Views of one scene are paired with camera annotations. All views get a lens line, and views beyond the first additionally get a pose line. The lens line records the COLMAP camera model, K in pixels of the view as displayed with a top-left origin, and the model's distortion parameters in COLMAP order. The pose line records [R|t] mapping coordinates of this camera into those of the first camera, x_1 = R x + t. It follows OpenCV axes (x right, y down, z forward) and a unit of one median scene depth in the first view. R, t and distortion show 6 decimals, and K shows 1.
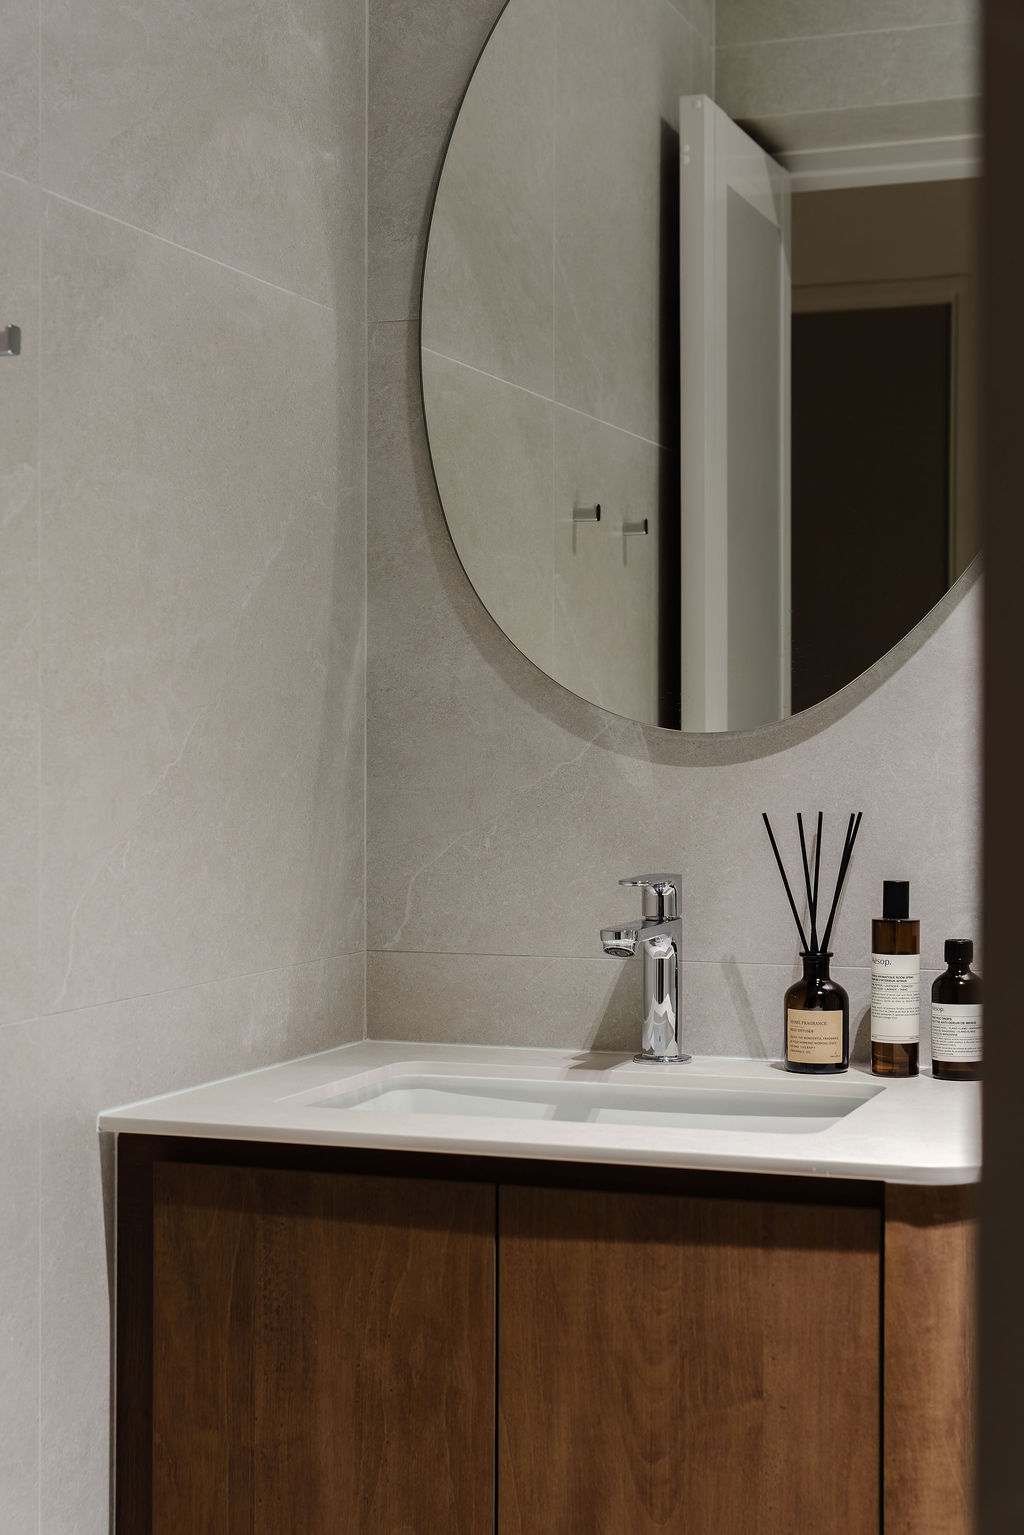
lens RADIAL K [[2425.7, 0, 511.1], [0, 2425.7, 771.4], [0, 0, 1]] dist [0.032030, 0.000000]
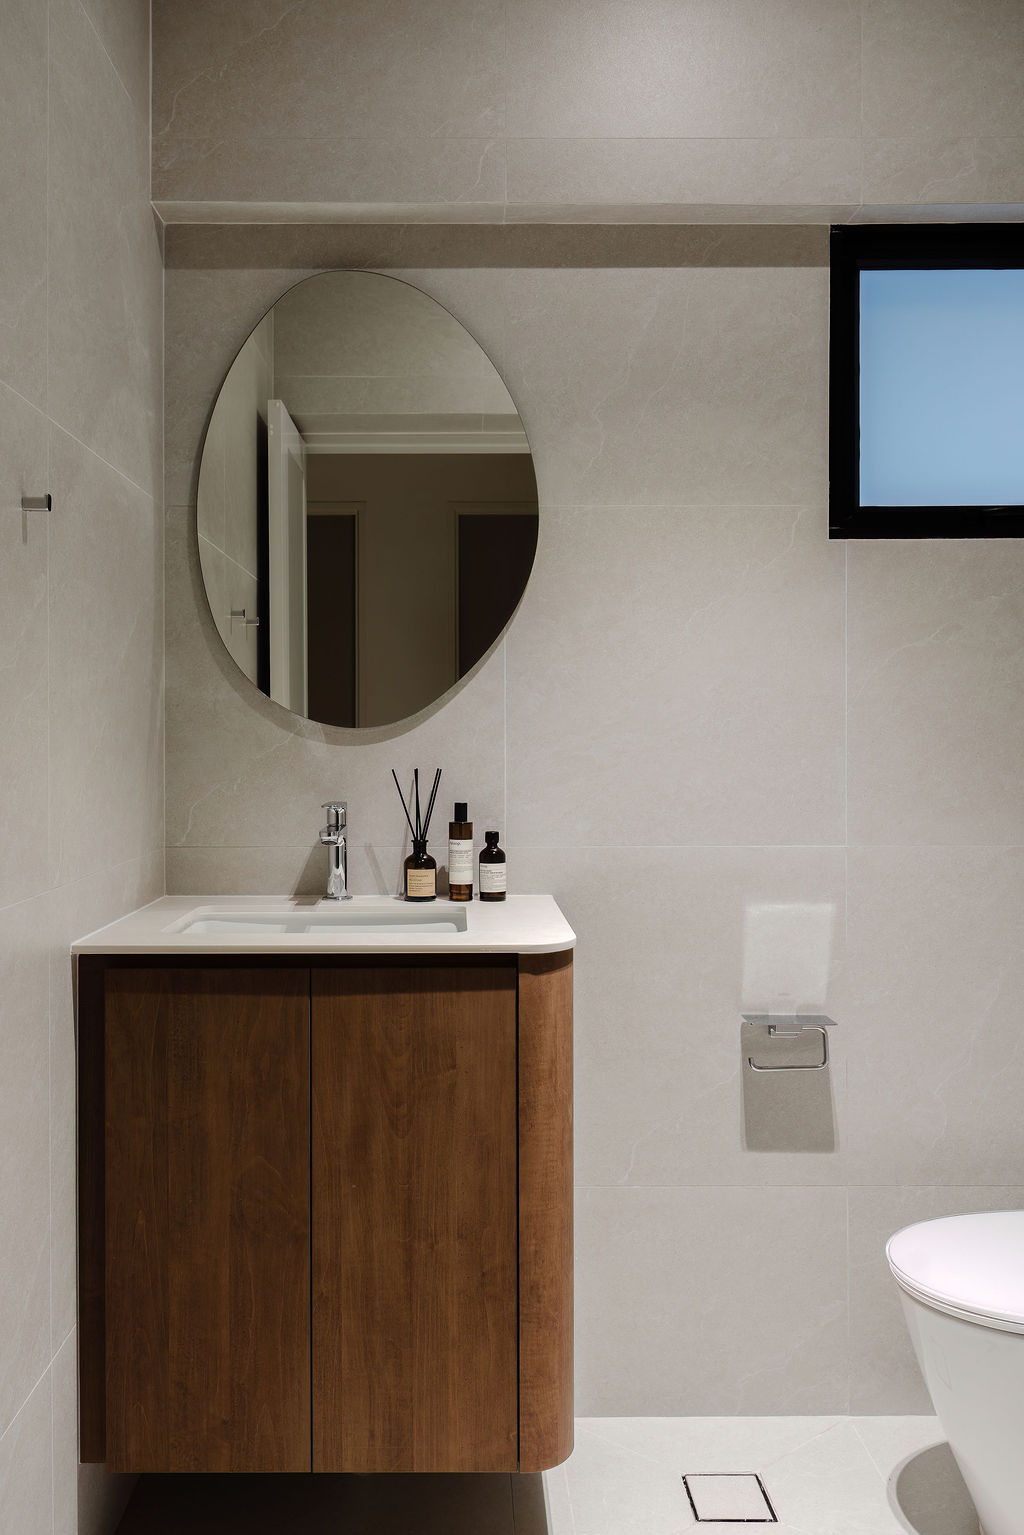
lens RADIAL K [[1216.5, 0, 520.1], [0, 1216.5, 738.8], [0, 0, 1]] dist [0.010340, 0.005374]
pose [[0.938068, -0.002832, 0.346440, -0.142441], [0.005804, 0.999955, -0.007543, 0.000548], [-0.346403, 0.009087, 0.938042, 0.047429]]
